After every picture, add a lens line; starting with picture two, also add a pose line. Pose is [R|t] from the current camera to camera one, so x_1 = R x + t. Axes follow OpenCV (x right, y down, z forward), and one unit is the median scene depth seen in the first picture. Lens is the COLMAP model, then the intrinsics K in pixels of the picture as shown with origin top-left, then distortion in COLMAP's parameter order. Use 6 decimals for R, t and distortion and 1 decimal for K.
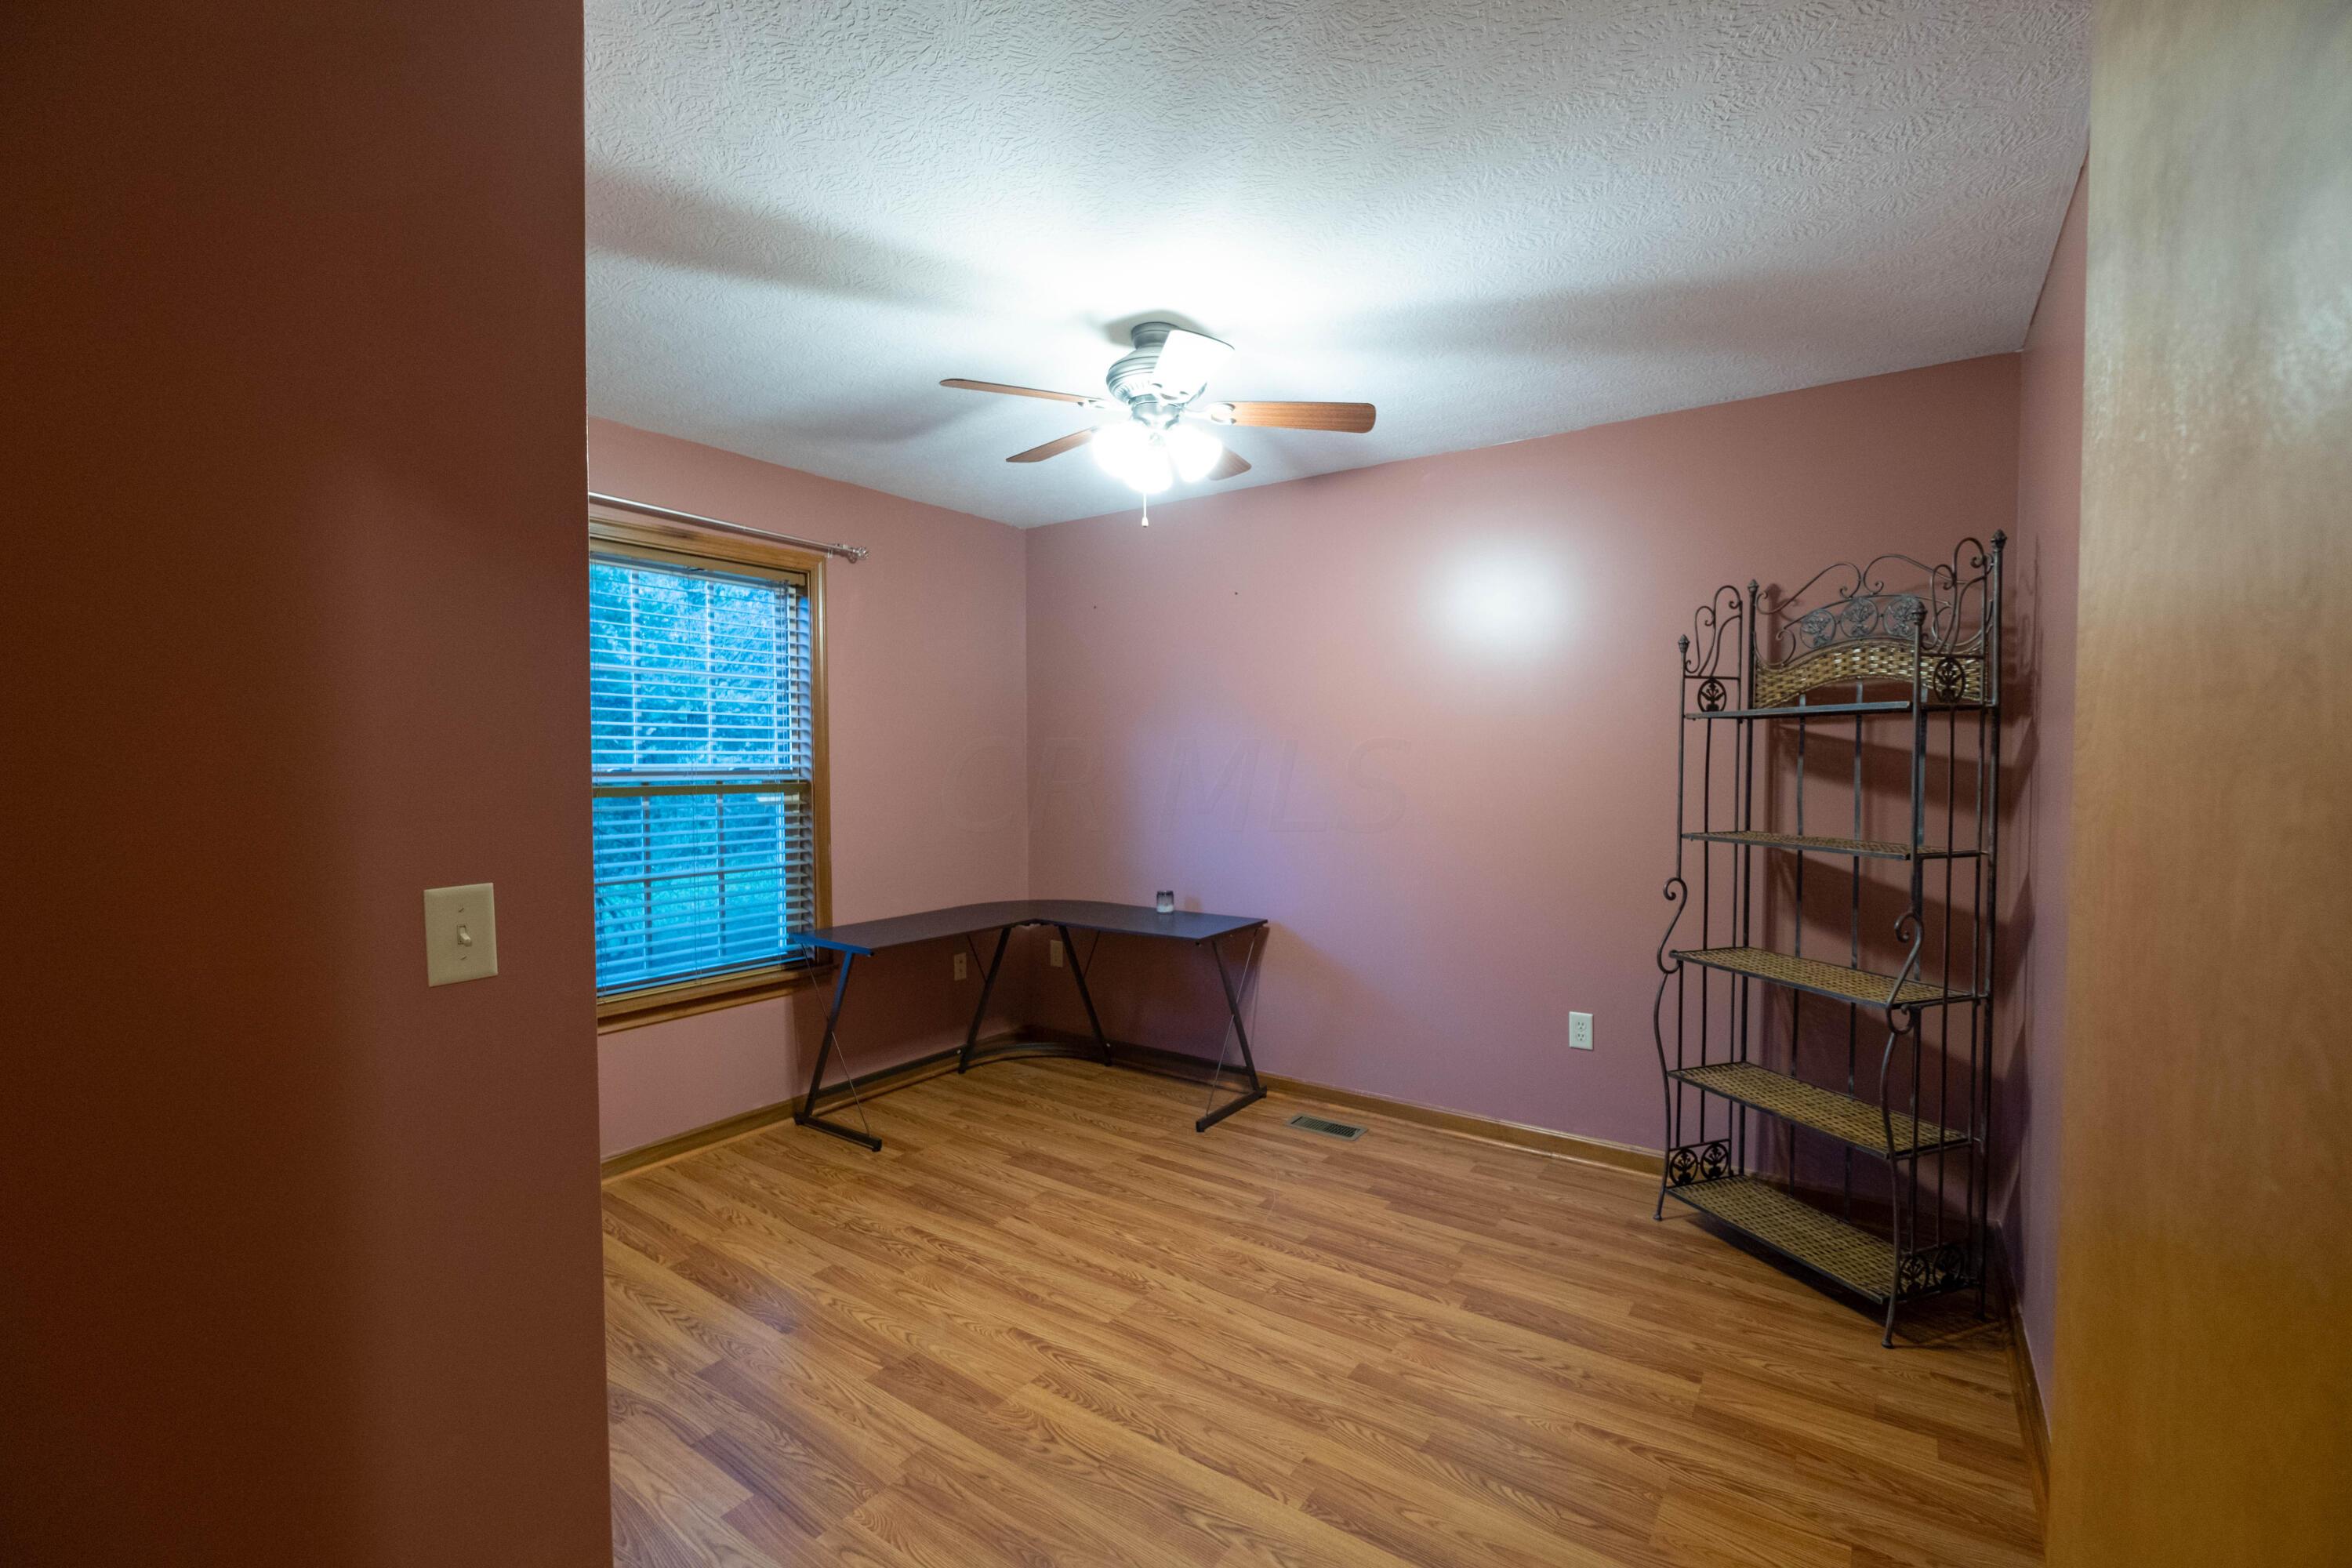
lens RADIAL K [[1017.1, 0, 1173.8], [0, 1017.1, 782.4], [0, 0, 1]] dist [-0.000515, -0.000210]
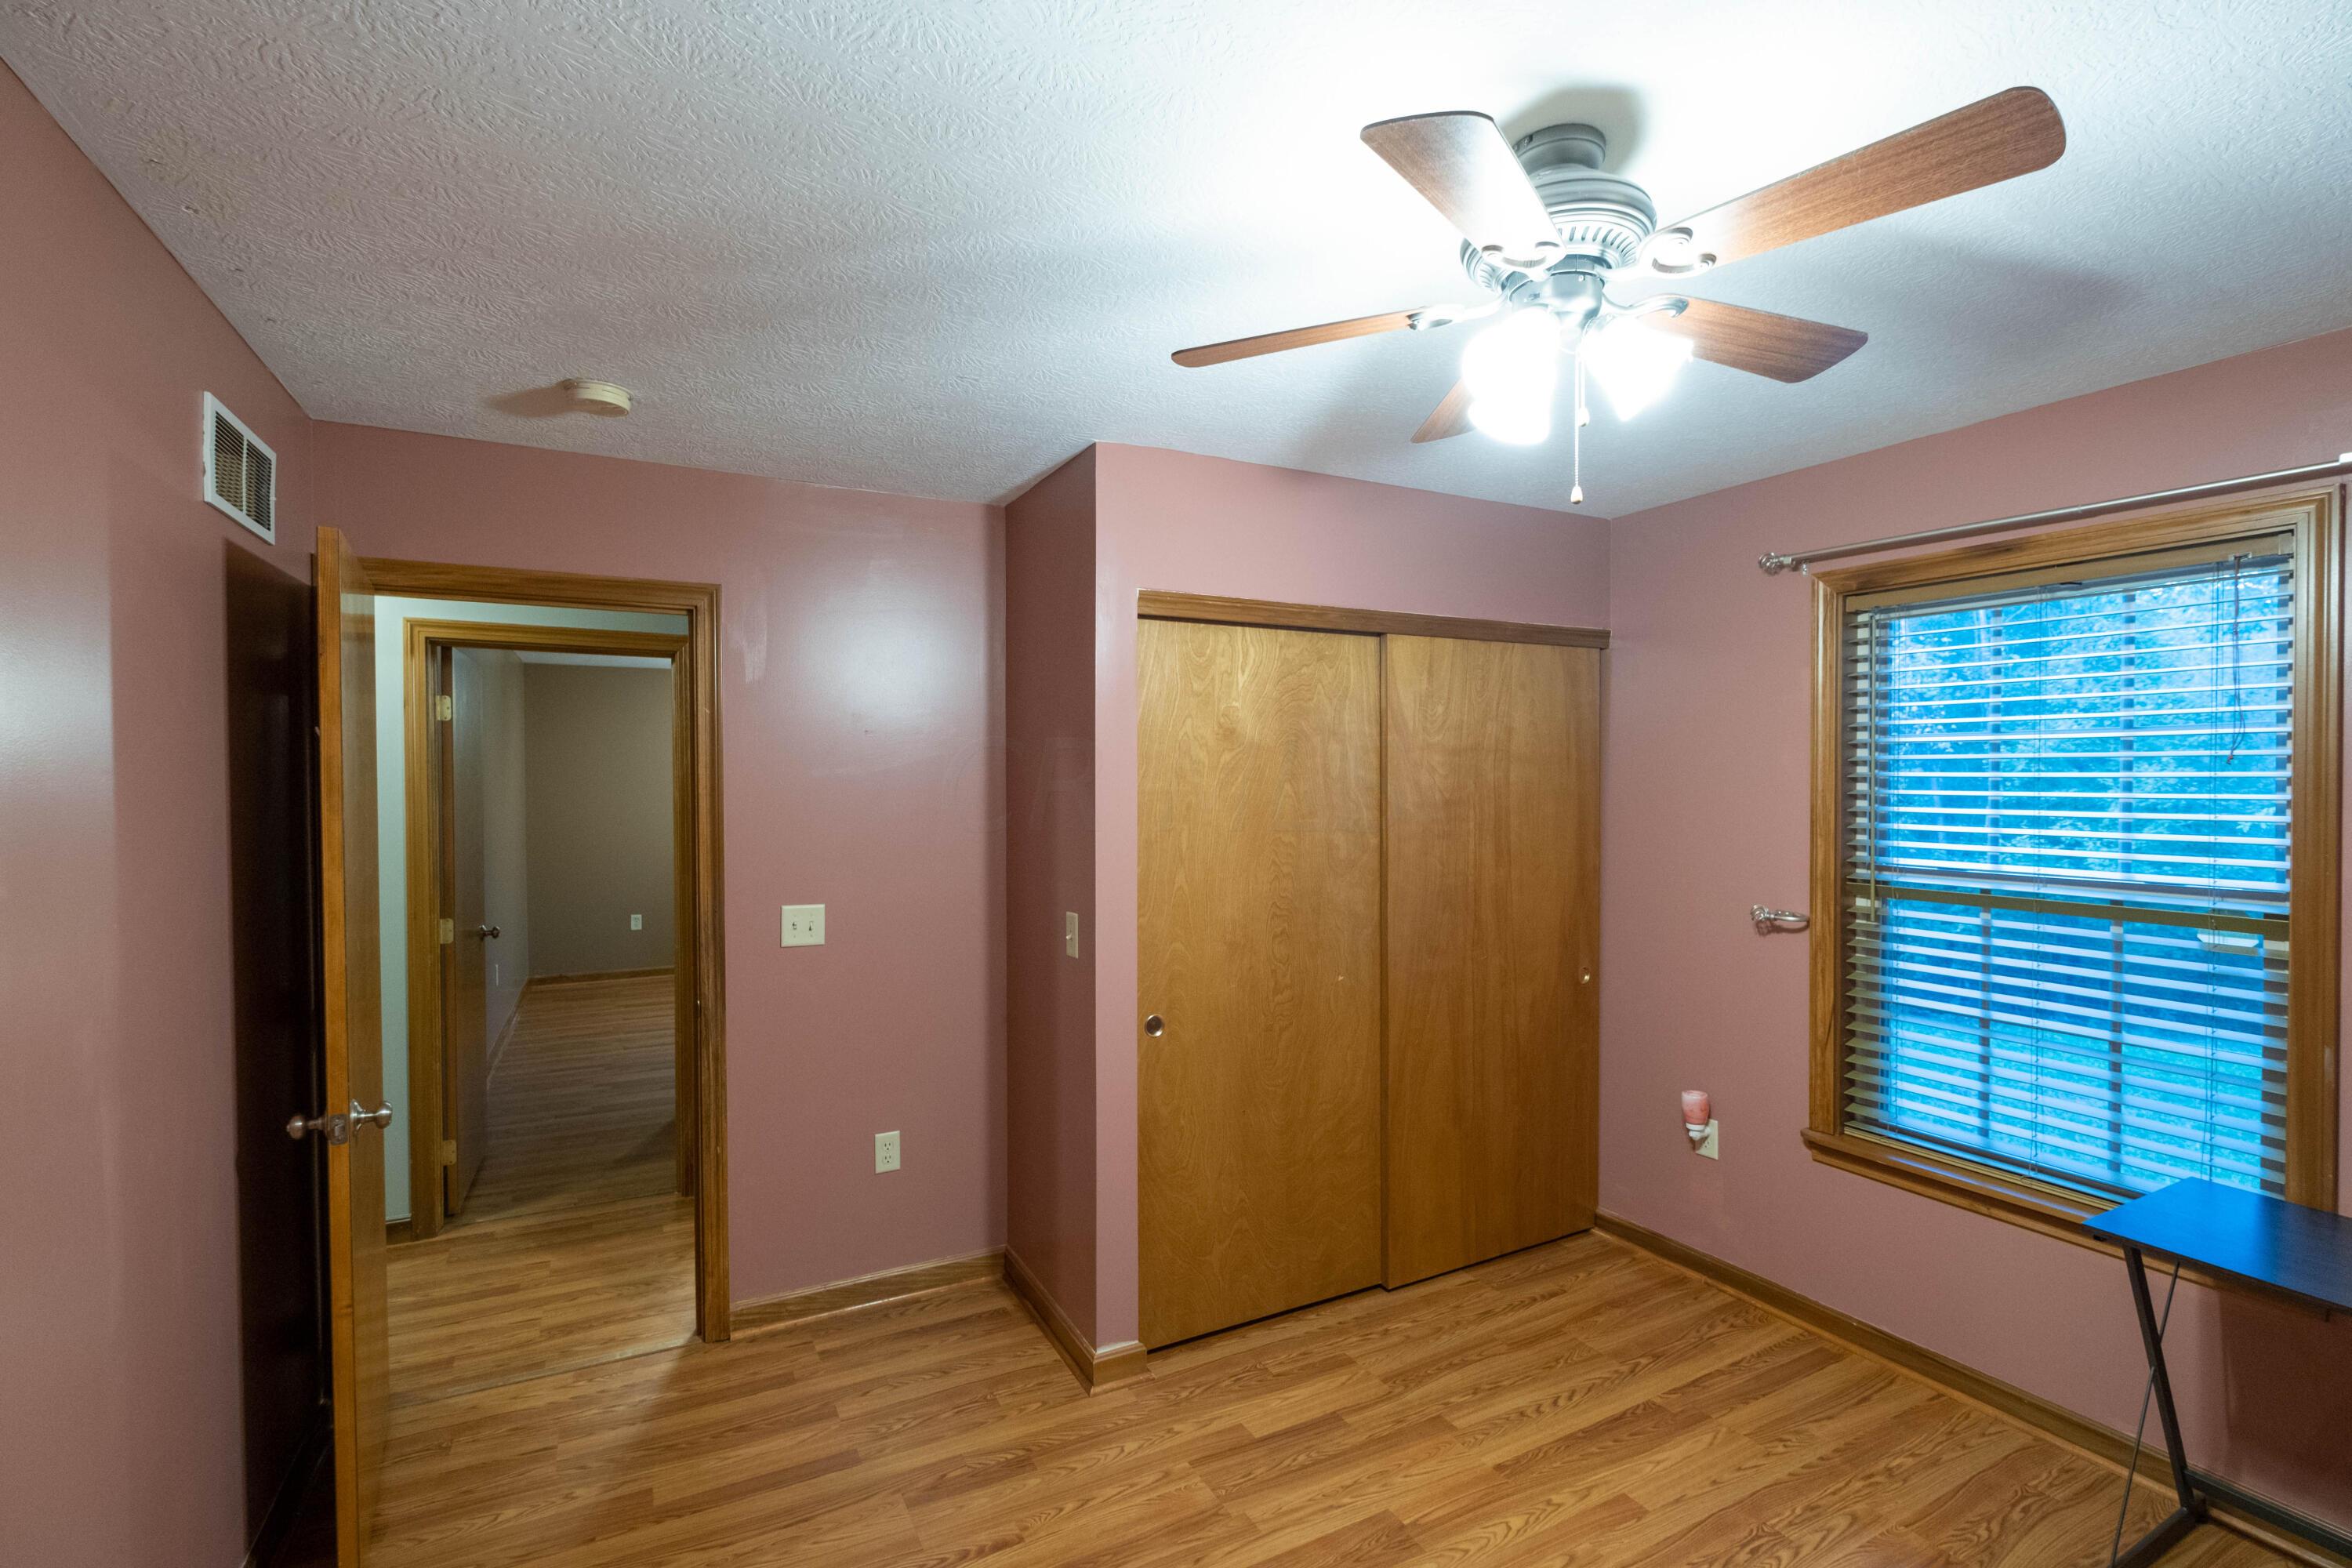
lens RADIAL K [[1017.1, 0, 1167.0], [0, 1017.1, 782.0], [0, 0, 1]] dist [-0.000515, -0.000210]
pose [[-0.452961, 0.009610, -0.891478, 0.522670], [-0.012231, 0.999781, 0.016992, -0.103115], [0.891446, 0.018600, -0.452744, 0.977723]]
